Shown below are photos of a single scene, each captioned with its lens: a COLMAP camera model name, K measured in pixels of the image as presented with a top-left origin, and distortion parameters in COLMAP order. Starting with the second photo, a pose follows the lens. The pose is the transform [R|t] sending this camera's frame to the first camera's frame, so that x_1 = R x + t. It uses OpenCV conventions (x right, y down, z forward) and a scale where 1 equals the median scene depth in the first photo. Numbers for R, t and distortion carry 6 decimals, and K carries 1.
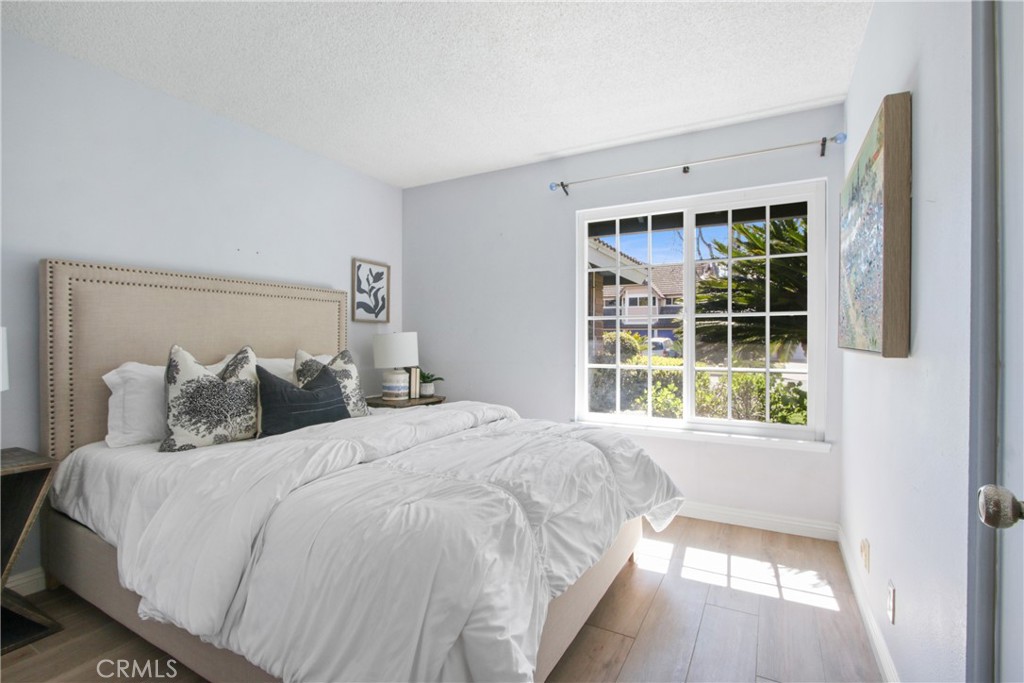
lens RADIAL K [[473.0, 0, 512.0], [0, 473.0, 341.5], [0, 0, 1]] dist [-0.014206, 0.000452]
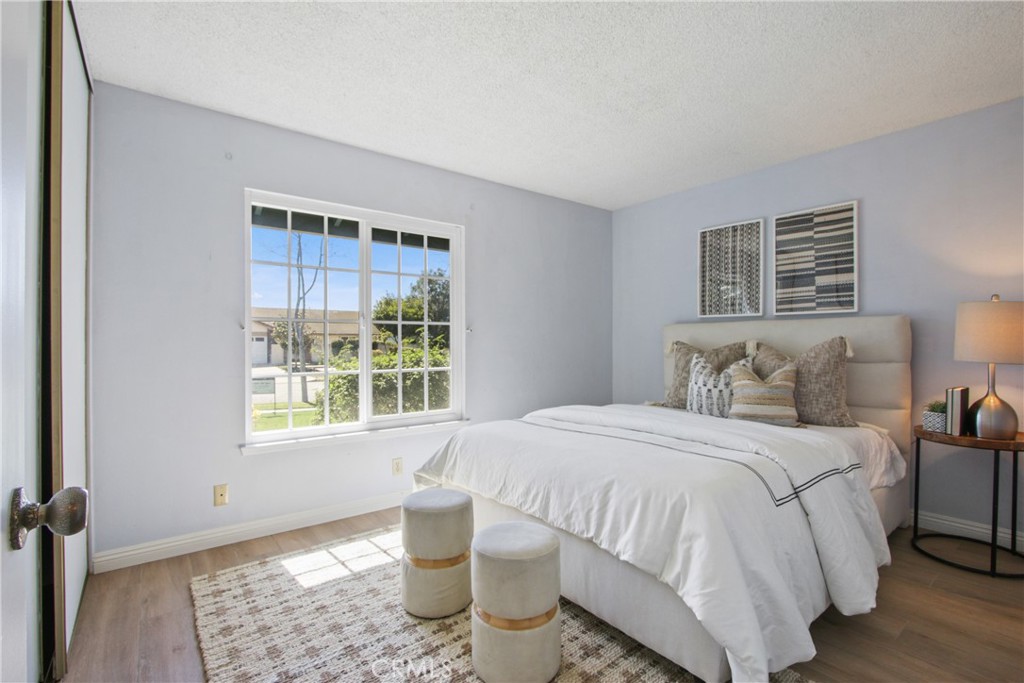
lens RADIAL K [[473.0, 0, 512.0], [0, 473.0, 341.5], [0, 0, 1]] dist [-0.014206, 0.000452]
pose [[0.395612, -0.000305, 0.918418, -0.467355], [0.008534, 0.999958, -0.003344, -0.004294], [-0.918378, 0.009161, 0.395598, 0.281985]]
